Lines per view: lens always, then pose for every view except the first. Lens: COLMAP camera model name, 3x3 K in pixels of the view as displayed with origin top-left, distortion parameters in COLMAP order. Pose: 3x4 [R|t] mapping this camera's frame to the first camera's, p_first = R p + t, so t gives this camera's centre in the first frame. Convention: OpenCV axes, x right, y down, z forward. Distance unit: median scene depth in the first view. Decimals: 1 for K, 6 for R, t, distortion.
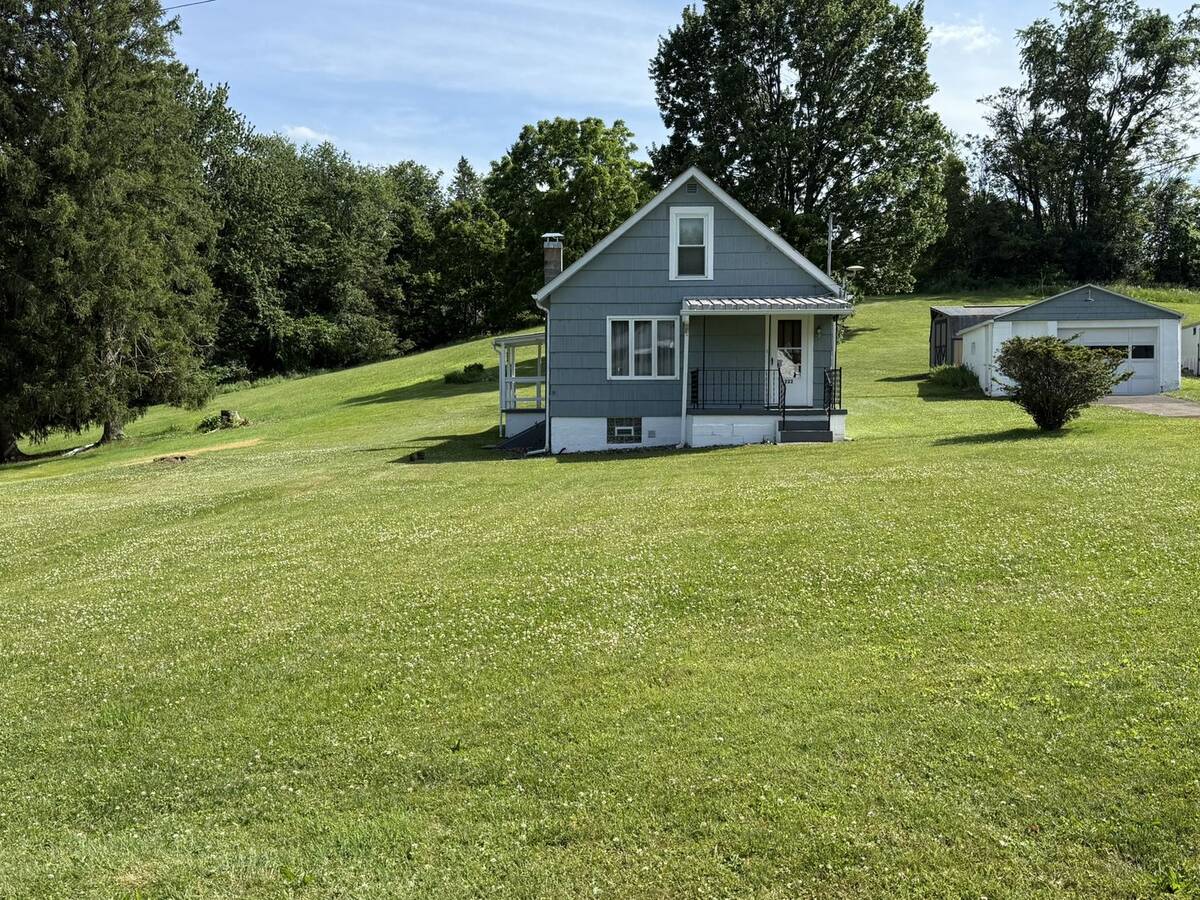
lens RADIAL K [[1116.3, 0, 613.6], [0, 1116.3, 451.1], [0, 0, 1]] dist [0.141784, -0.235344]
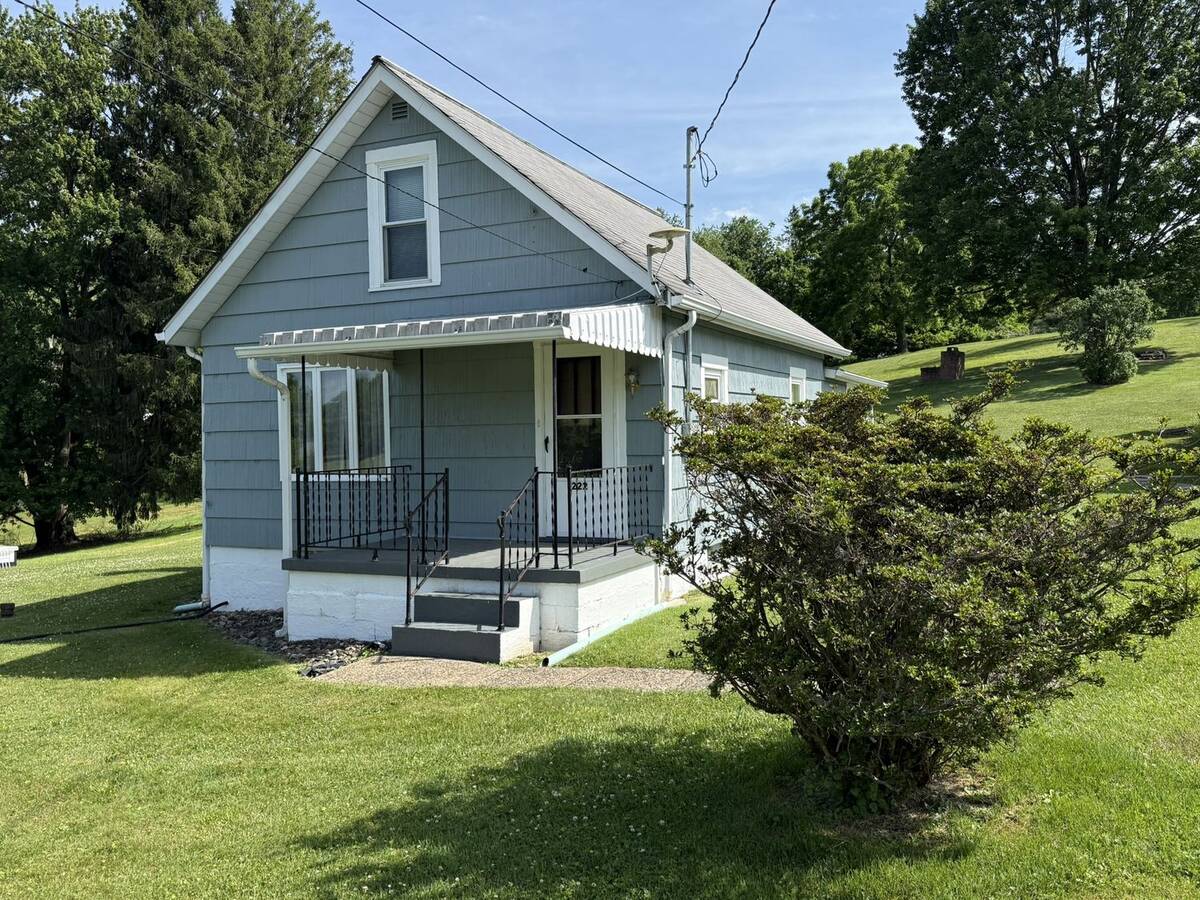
lens RADIAL K [[950.3, 0, 600.0], [0, 950.3, 450.0], [0, 0, 1]] dist [0.183957, -0.367420]
pose [[0.909408, -0.010333, -0.415776, 0.100833], [-0.001569, 0.999599, -0.028273, -0.019985], [0.415902, 0.026364, 0.909027, 0.192874]]
